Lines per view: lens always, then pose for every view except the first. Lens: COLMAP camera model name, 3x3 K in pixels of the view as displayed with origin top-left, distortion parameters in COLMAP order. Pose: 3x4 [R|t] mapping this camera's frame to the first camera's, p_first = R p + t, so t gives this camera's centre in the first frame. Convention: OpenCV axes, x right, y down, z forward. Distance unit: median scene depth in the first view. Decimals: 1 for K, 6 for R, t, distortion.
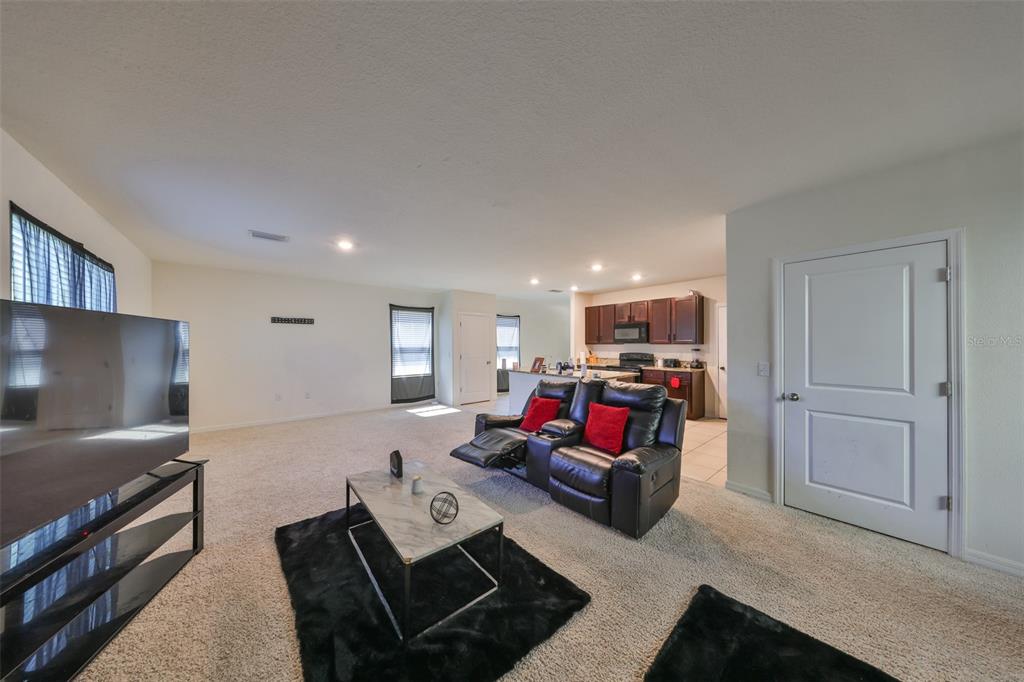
lens RADIAL K [[316.1, 0, 509.2], [0, 316.1, 343.5], [0, 0, 1]] dist [-0.003541, 0.000524]
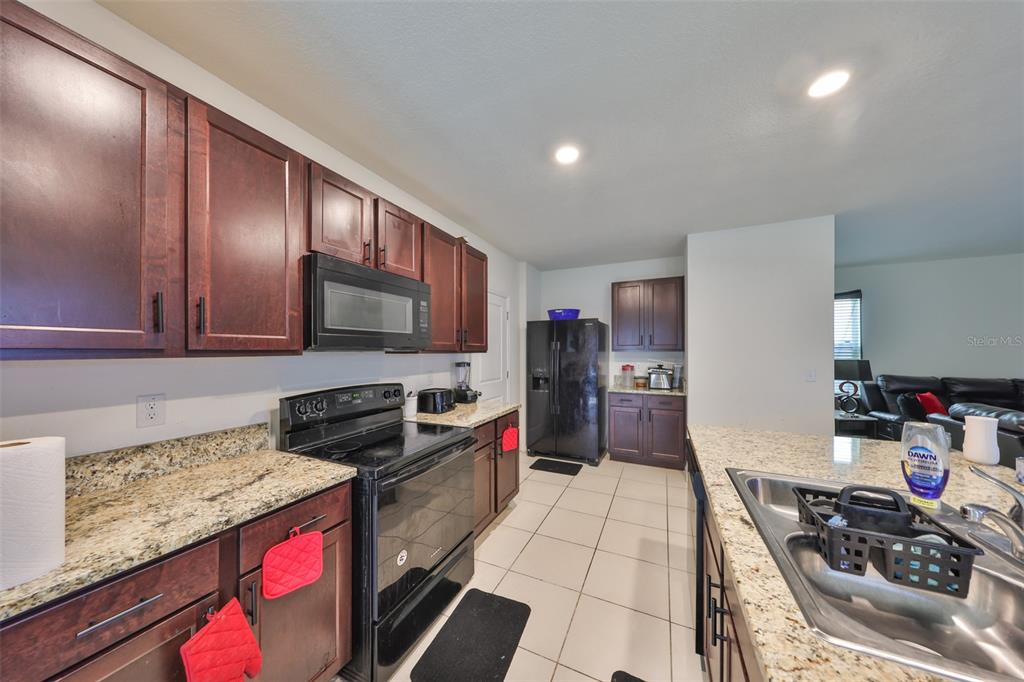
lens RADIAL K [[316.1, 0, 511.6], [0, 316.1, 346.2], [0, 0, 1]] dist [-0.003541, 0.000524]
pose [[-0.422250, 0.015759, 0.906342, 0.109093], [0.001972, 0.999862, -0.016466, 0.000312], [-0.906477, -0.005165, -0.422223, 1.041483]]
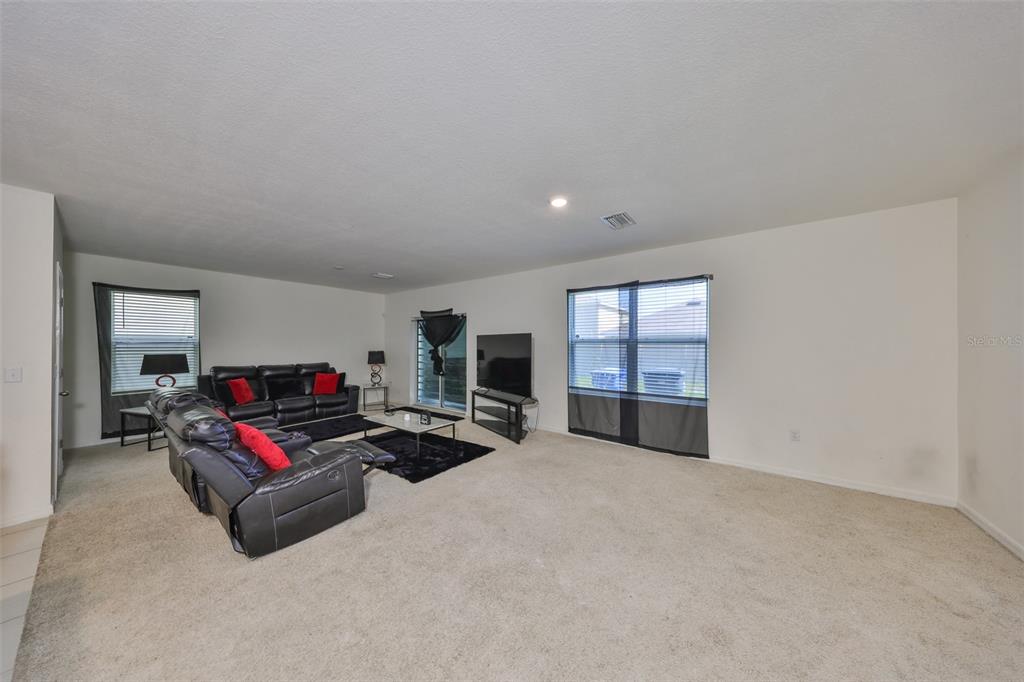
lens RADIAL K [[316.1, 0, 505.5], [0, 316.1, 343.5], [0, 0, 1]] dist [-0.003541, 0.000524]
pose [[-0.973513, 0.004172, -0.228595, -0.146311], [0.005508, 0.999971, -0.005206, 0.003333], [0.228567, -0.006327, -0.973508, 0.965872]]
